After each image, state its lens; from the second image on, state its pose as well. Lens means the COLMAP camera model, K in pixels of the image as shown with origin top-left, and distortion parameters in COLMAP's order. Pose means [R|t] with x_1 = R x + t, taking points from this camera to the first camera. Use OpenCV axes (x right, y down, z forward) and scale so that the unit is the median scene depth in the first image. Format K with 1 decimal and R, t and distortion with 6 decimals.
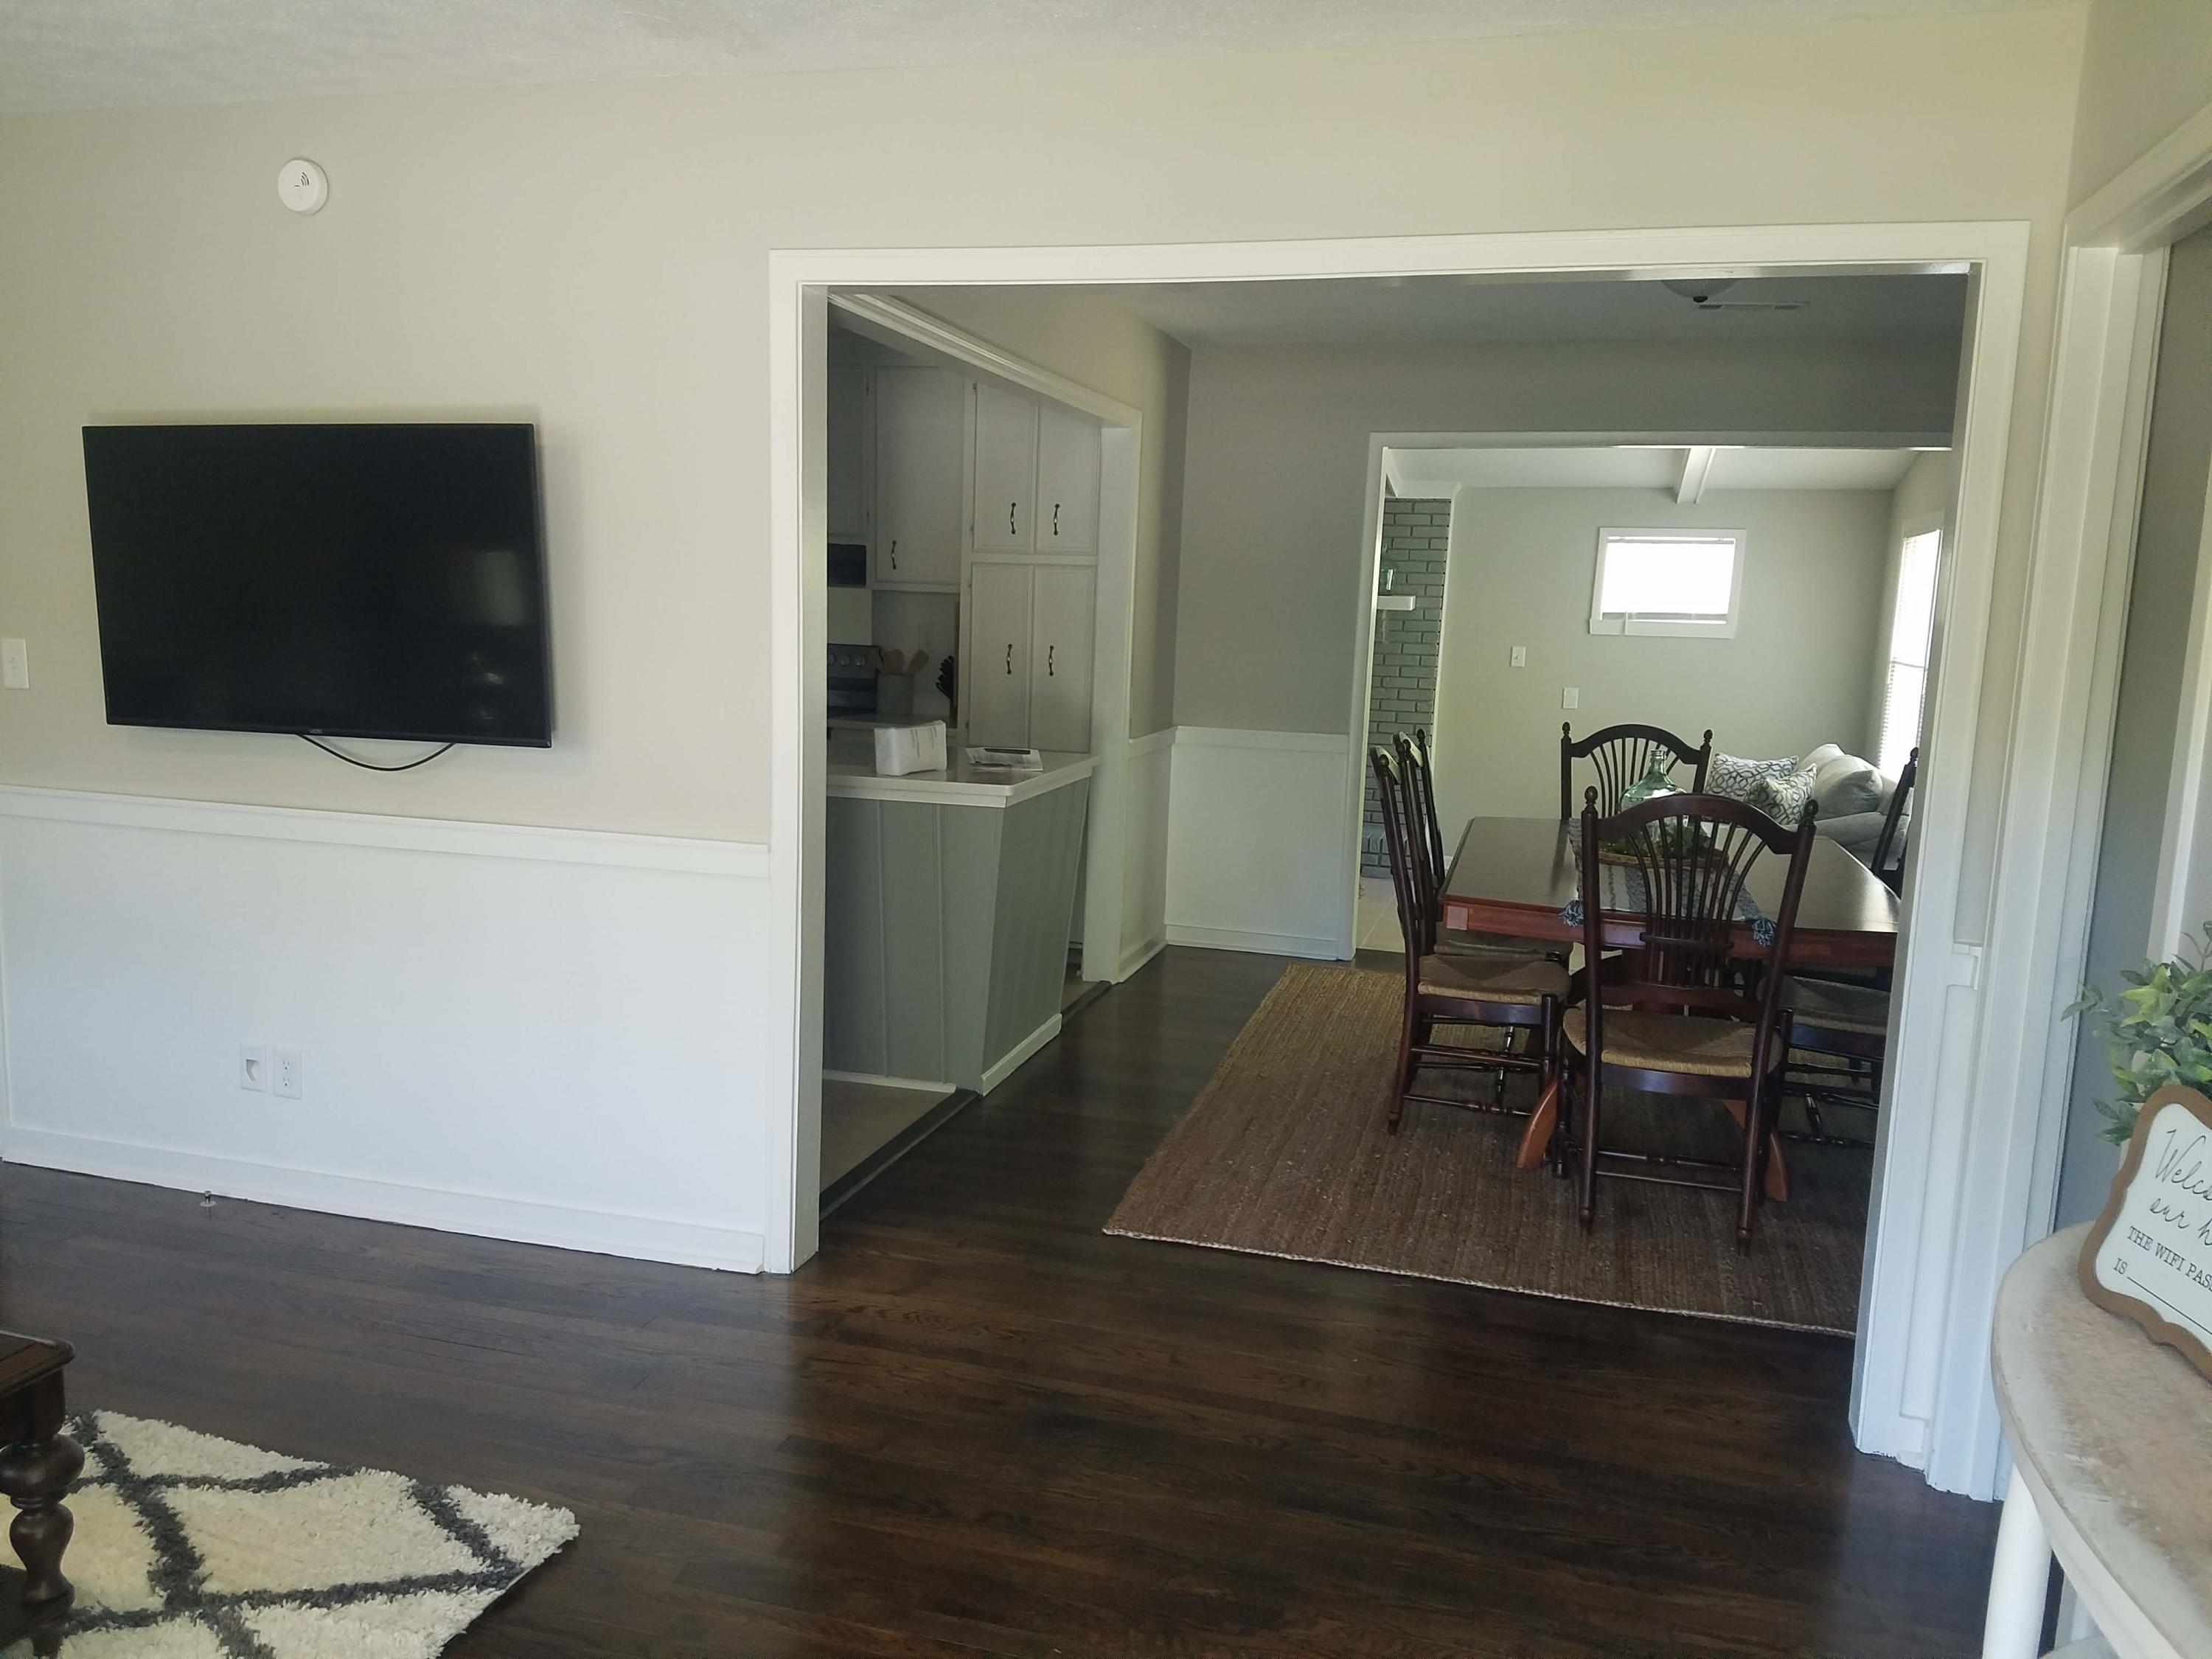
lens RADIAL K [[1677.8, 0, 1106.0], [0, 1677.8, 829.5], [0, 0, 1]] dist [0.259318, -0.485840]
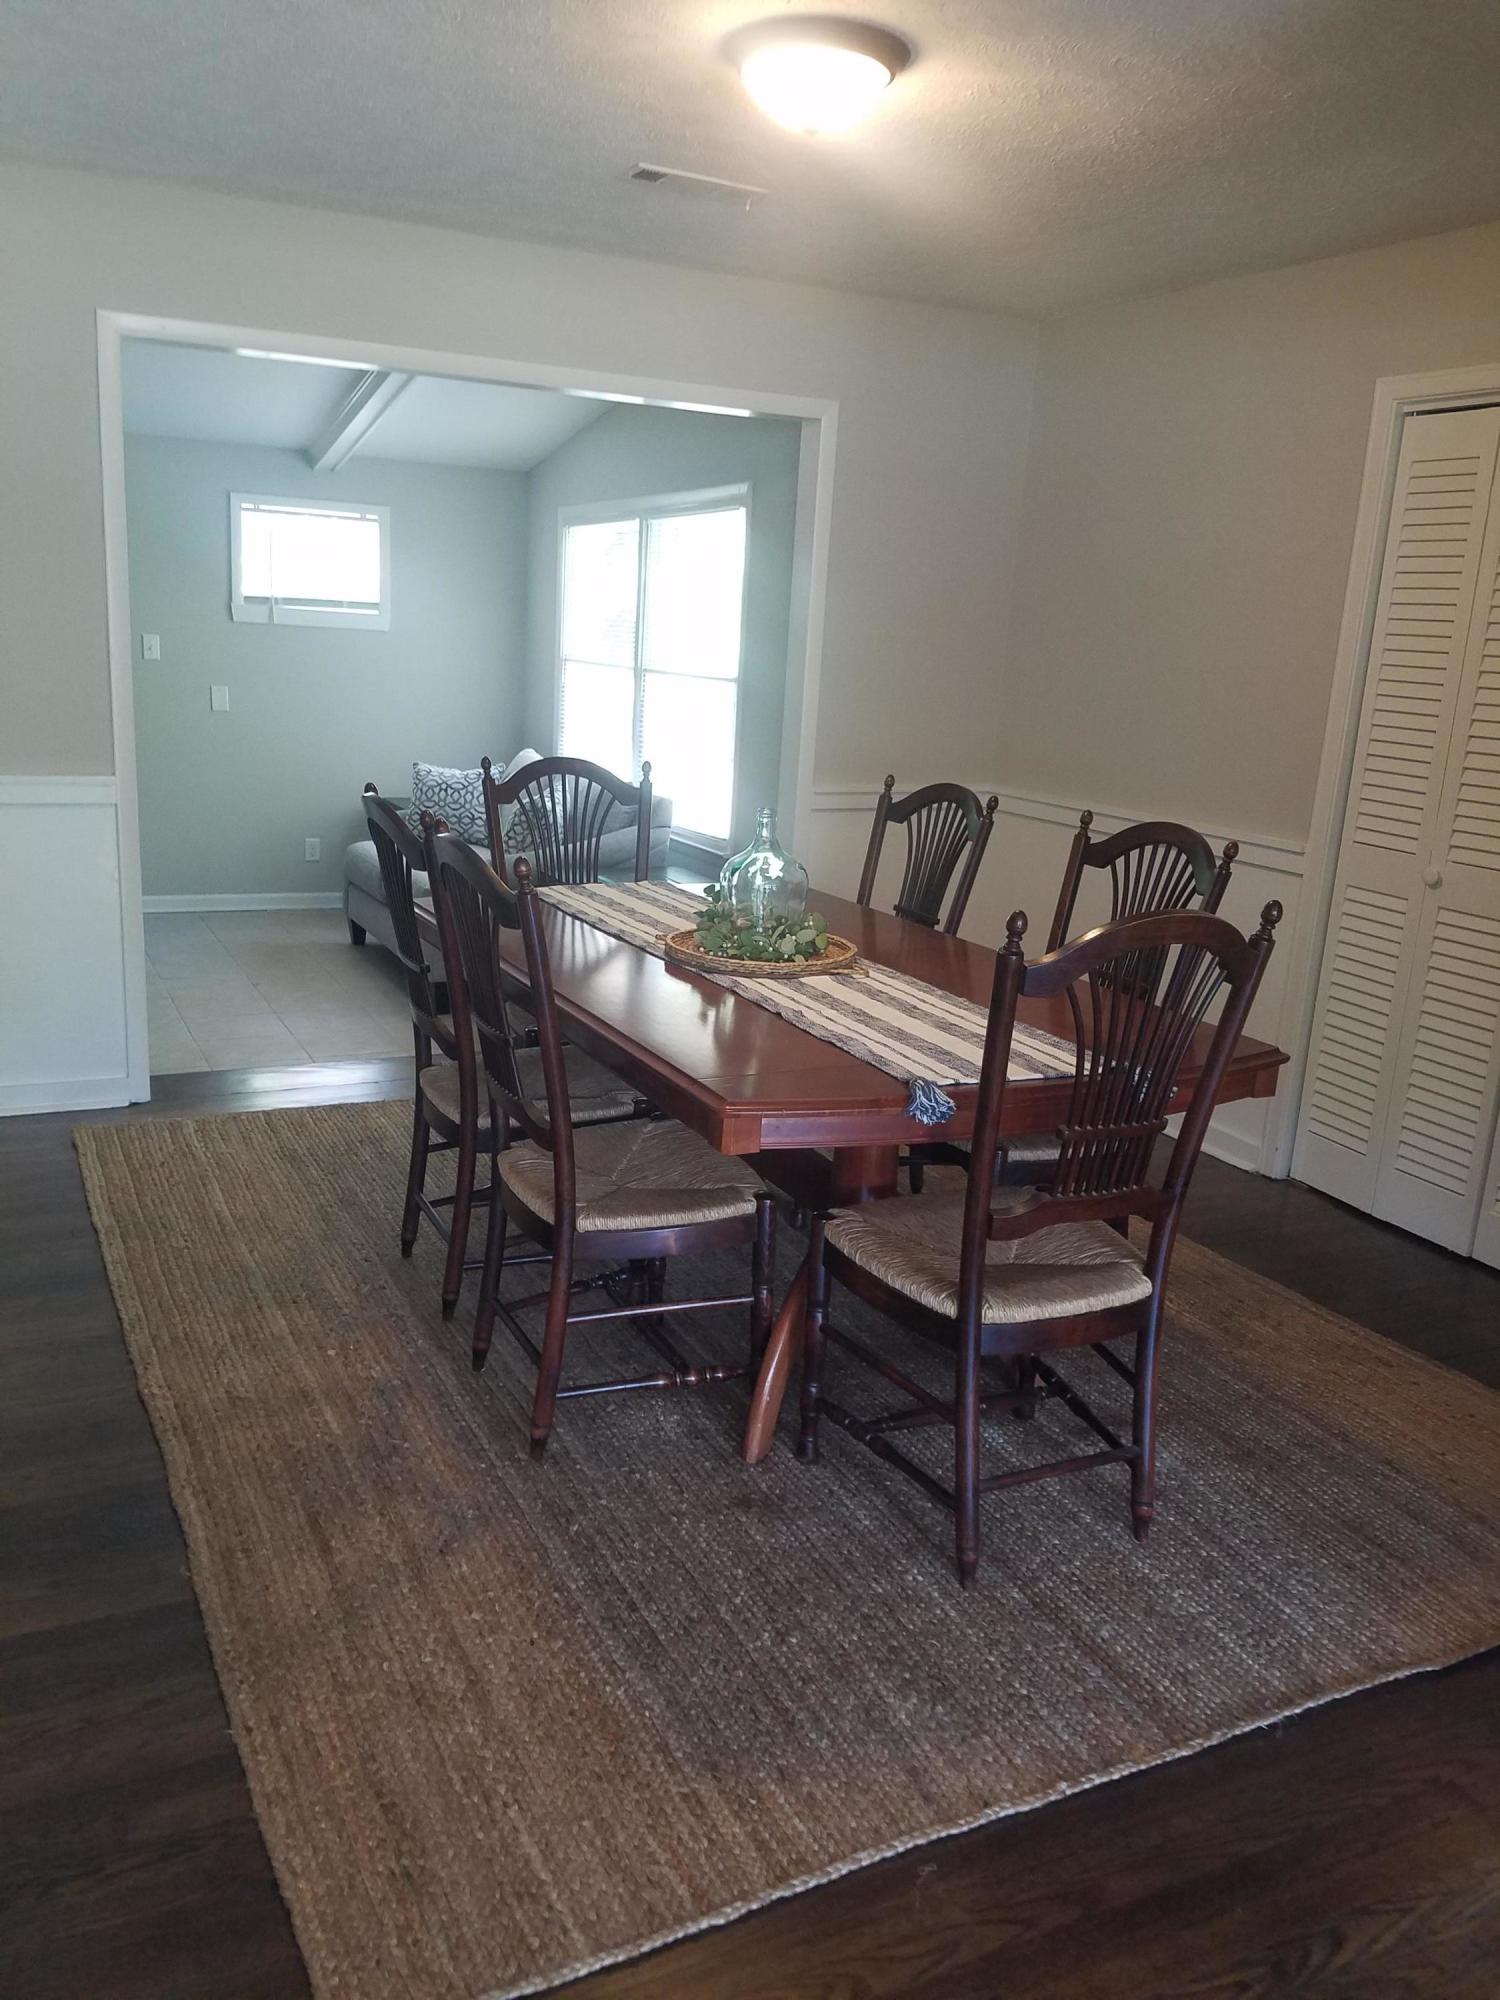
lens RADIAL K [[1559.3, 0, 746.0], [0, 1559.3, 1031.4], [0, 0, 1]] dist [0.069370, -0.127301]
pose [[0.758938, -0.156039, 0.632190, -0.102641], [0.064340, 0.984083, 0.165655, -0.059747], [-0.647976, -0.085046, 0.756898, 0.504035]]
